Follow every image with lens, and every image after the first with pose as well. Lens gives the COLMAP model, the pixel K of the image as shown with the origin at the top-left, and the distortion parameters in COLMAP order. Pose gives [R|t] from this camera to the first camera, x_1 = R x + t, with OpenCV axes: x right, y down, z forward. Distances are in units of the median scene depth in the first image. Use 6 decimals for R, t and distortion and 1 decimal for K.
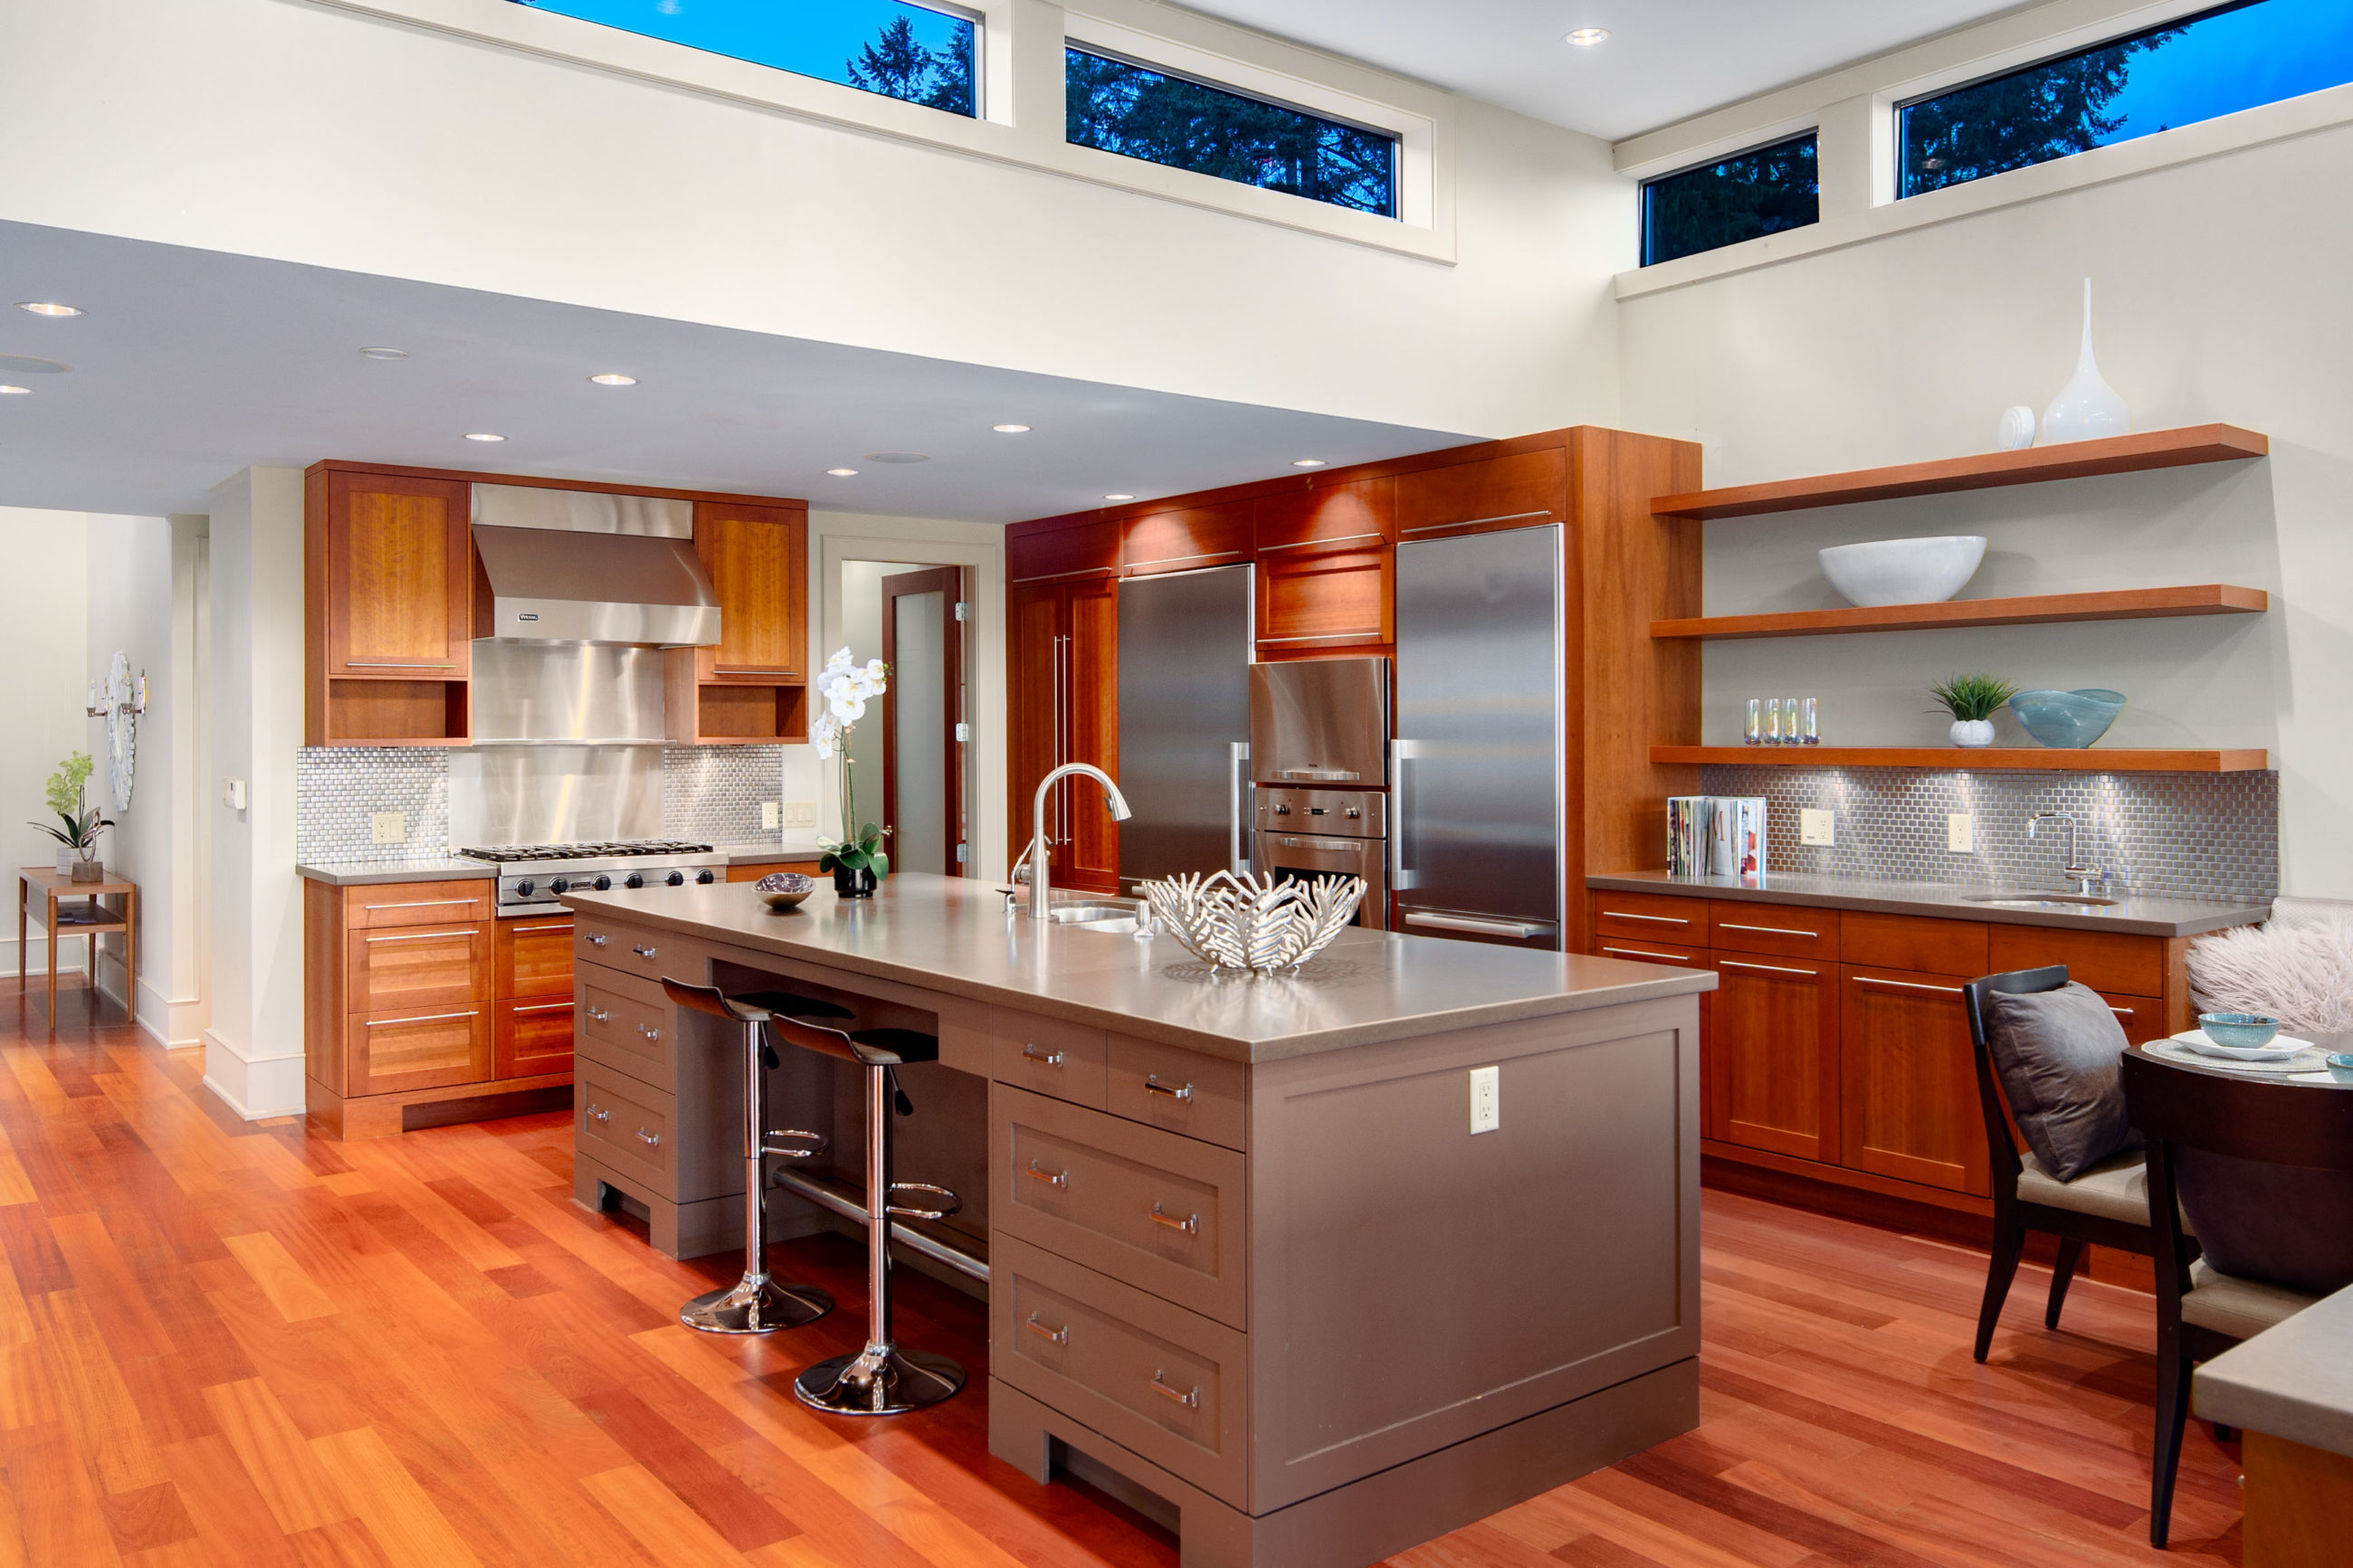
lens RADIAL K [[1742.3, 0, 1176.5], [0, 1742.3, 784.0], [0, 0, 1]] dist [0.001657, 0.000350]
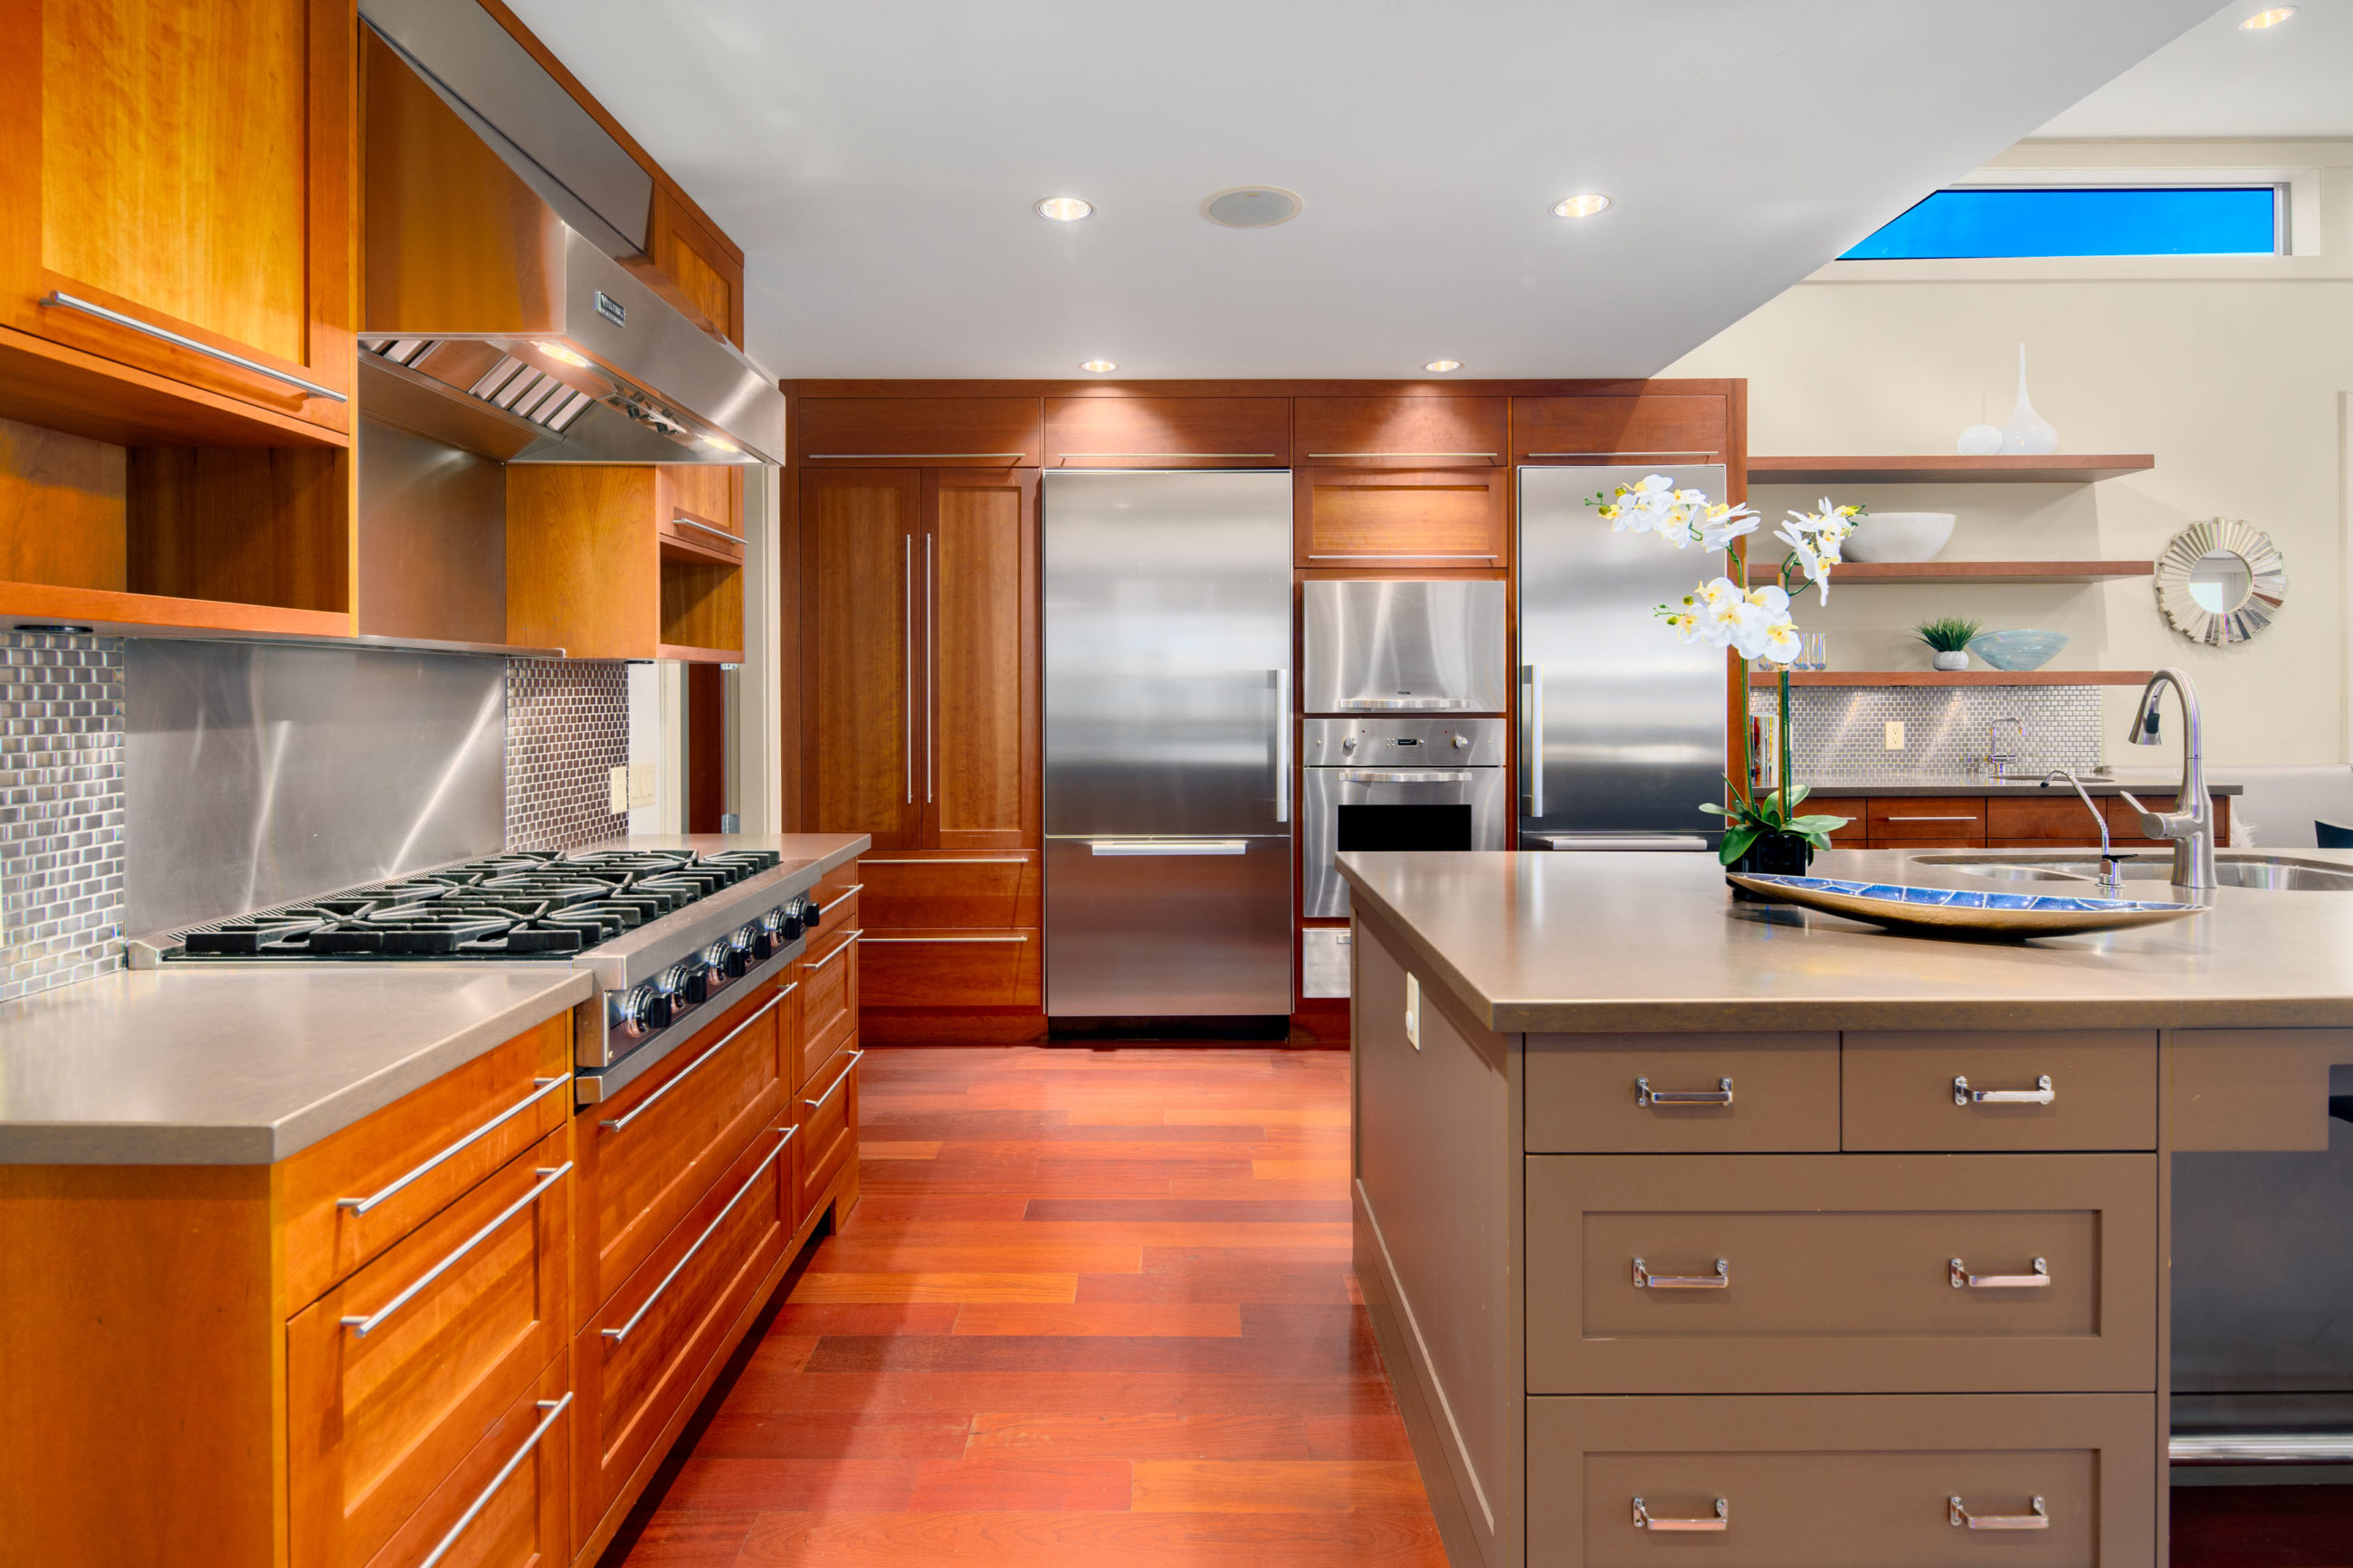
lens RADIAL K [[1155.2, 0, 1173.3], [0, 1155.2, 708.4], [0, 0, 1]] dist [0.000519, 0.000263]
pose [[0.609623, -0.009524, 0.792635, -0.504972], [0.027670, 0.999574, -0.009270, -0.000661], [-0.792209, 0.027584, 0.609627, 0.755509]]
